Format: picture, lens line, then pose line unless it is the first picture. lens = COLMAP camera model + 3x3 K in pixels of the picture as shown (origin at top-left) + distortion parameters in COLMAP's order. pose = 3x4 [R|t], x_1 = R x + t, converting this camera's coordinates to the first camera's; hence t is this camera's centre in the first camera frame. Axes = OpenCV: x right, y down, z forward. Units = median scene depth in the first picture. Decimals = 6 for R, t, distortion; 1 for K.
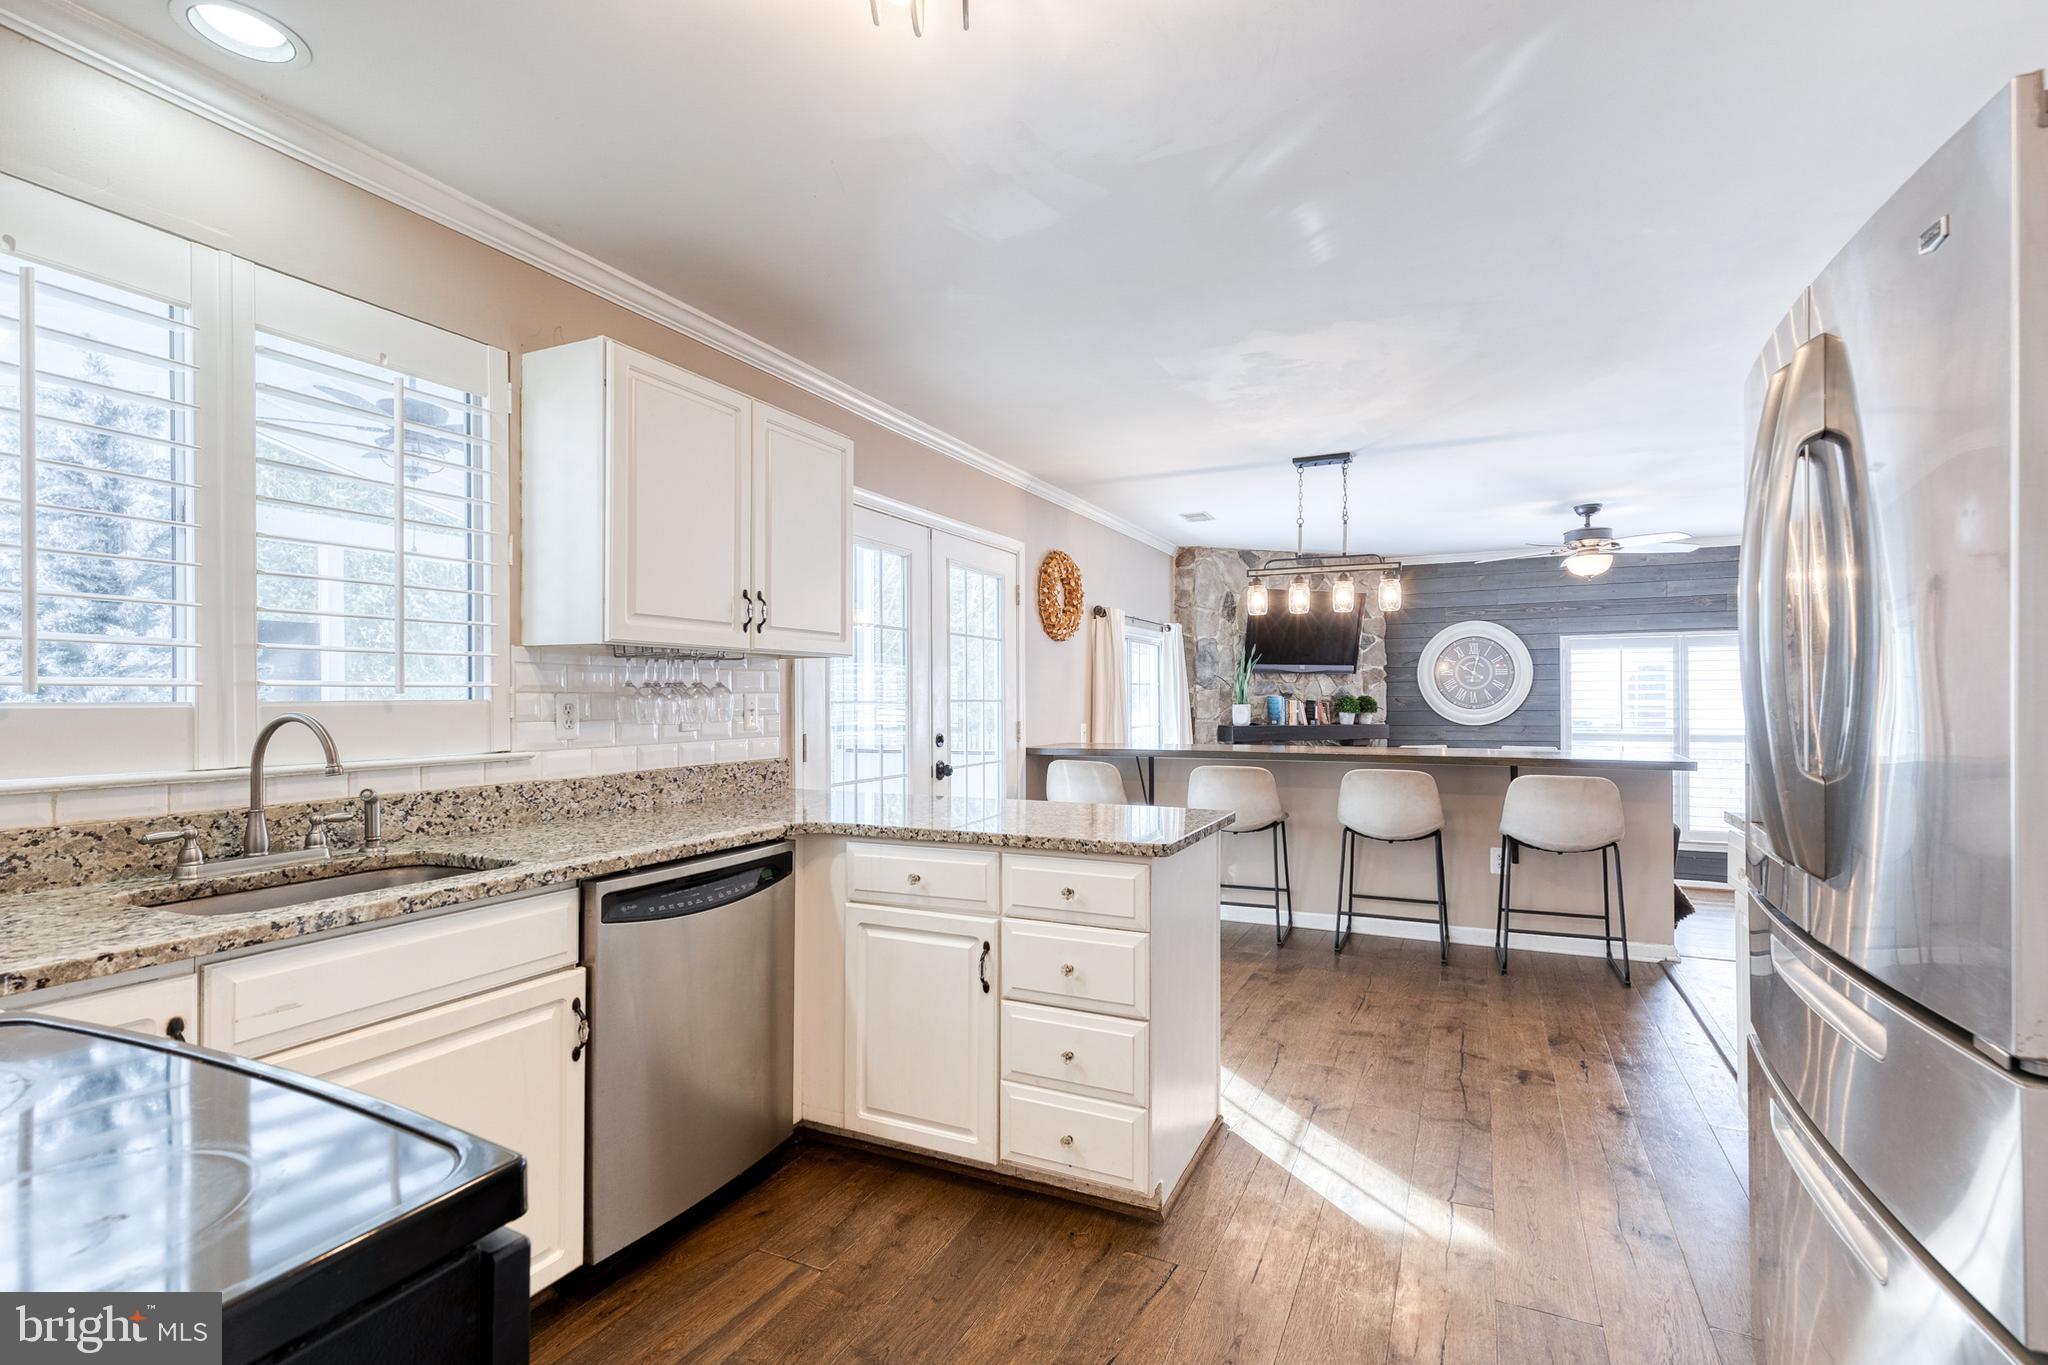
lens RADIAL K [[933.1, 0, 1057.2], [0, 933.1, 689.1], [0, 0, 1]] dist [0.007715, -0.001013]
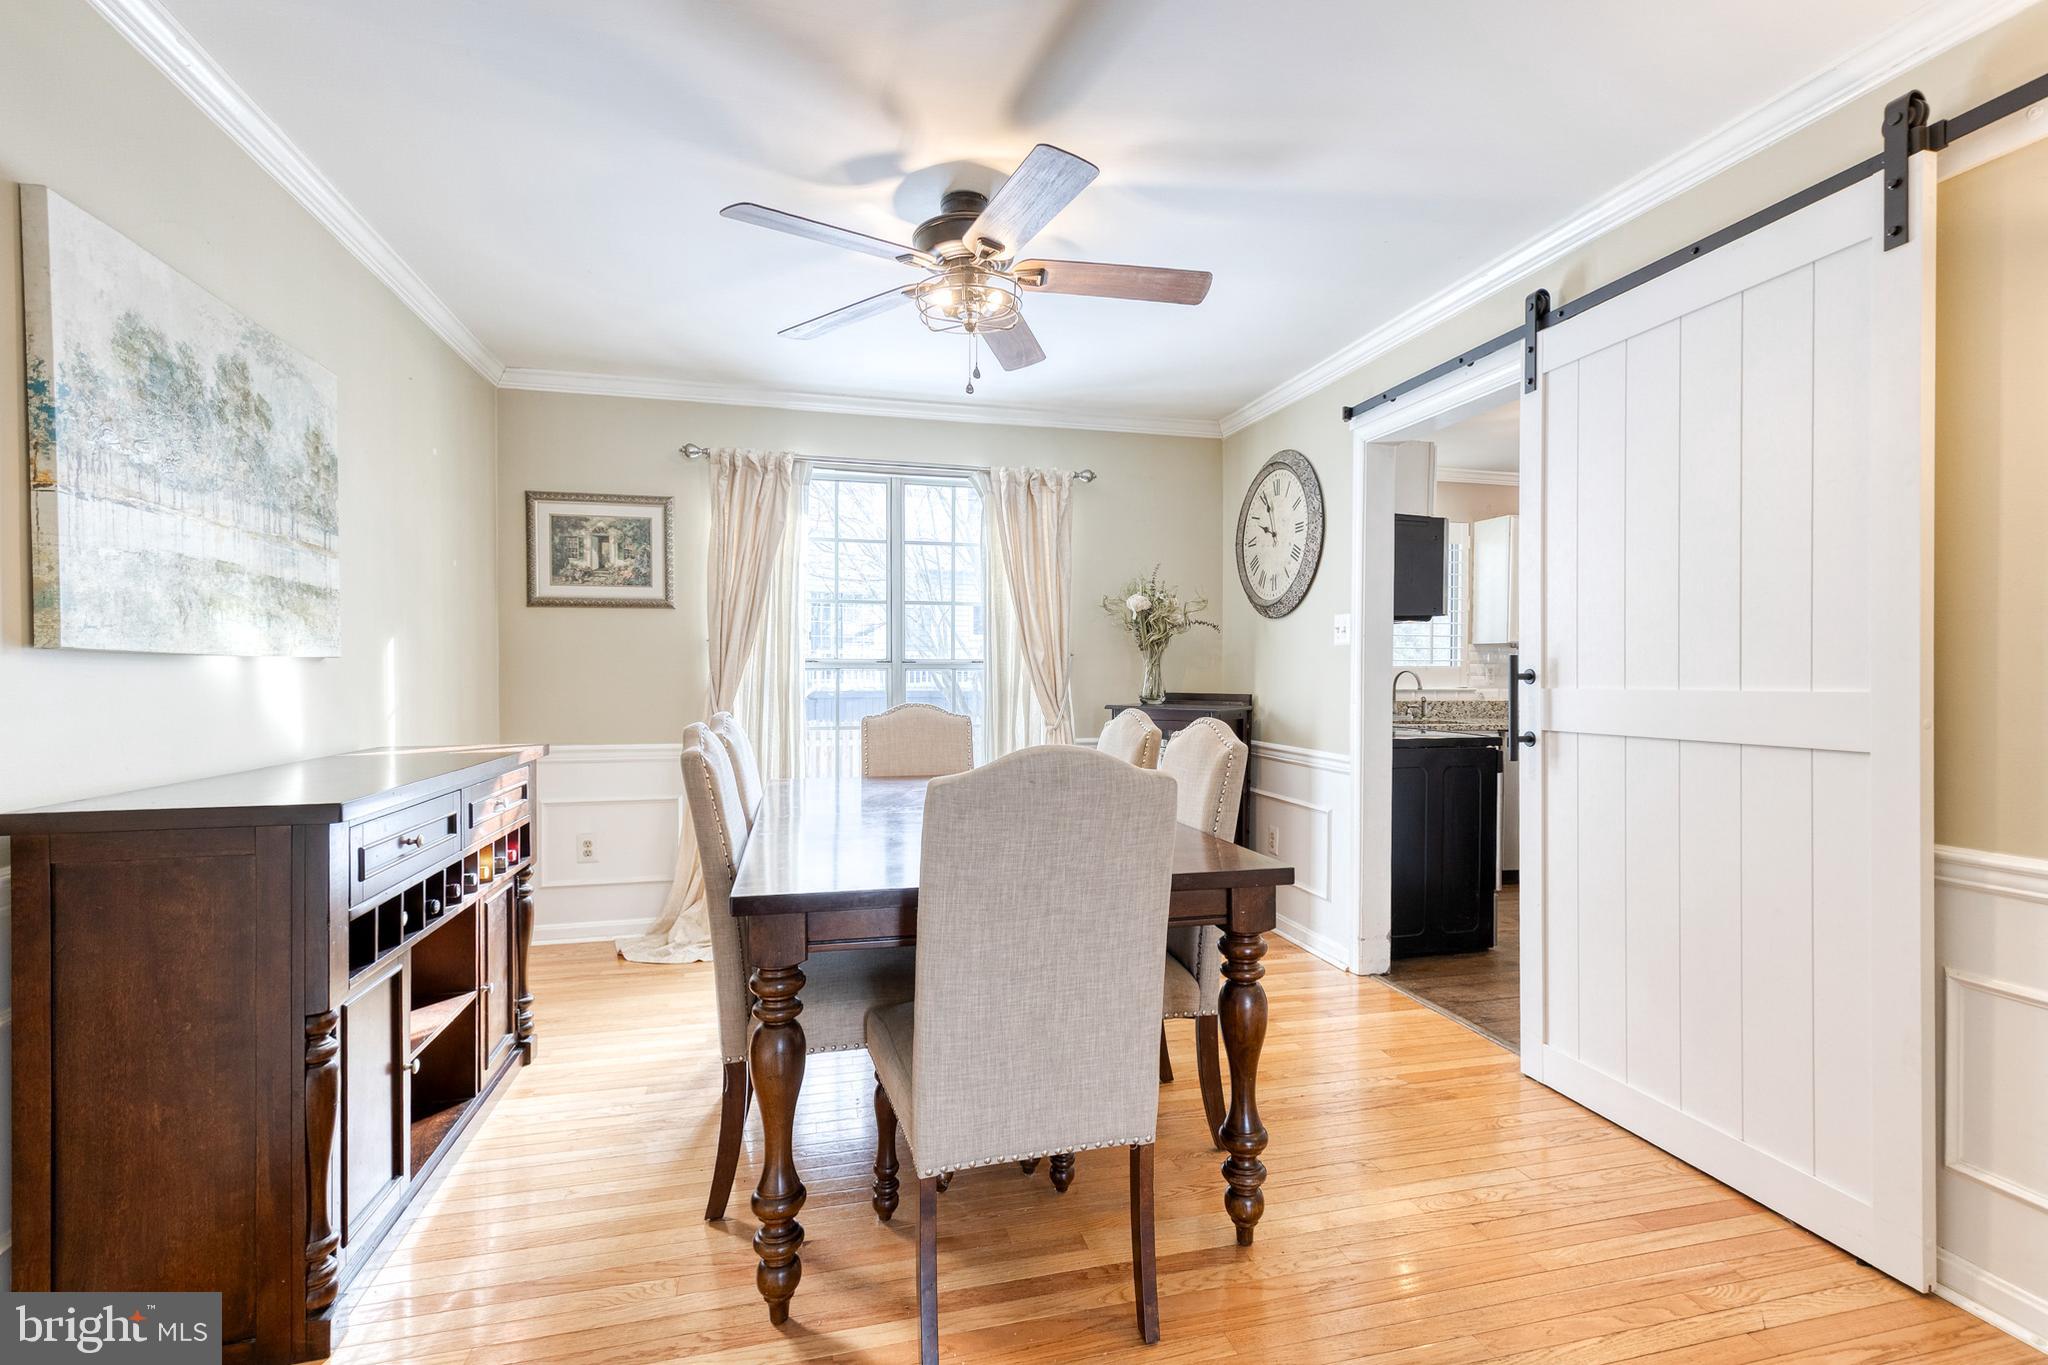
lens RADIAL K [[933.1, 0, 1026.6], [0, 933.1, 673.9], [0, 0, 1]] dist [0.007715, -0.001013]
pose [[0.616915, 0.020845, -0.786753, 0.580365], [-0.000367, 0.999657, 0.026199, -0.030406], [0.787029, -0.015874, 0.616711, -1.311654]]
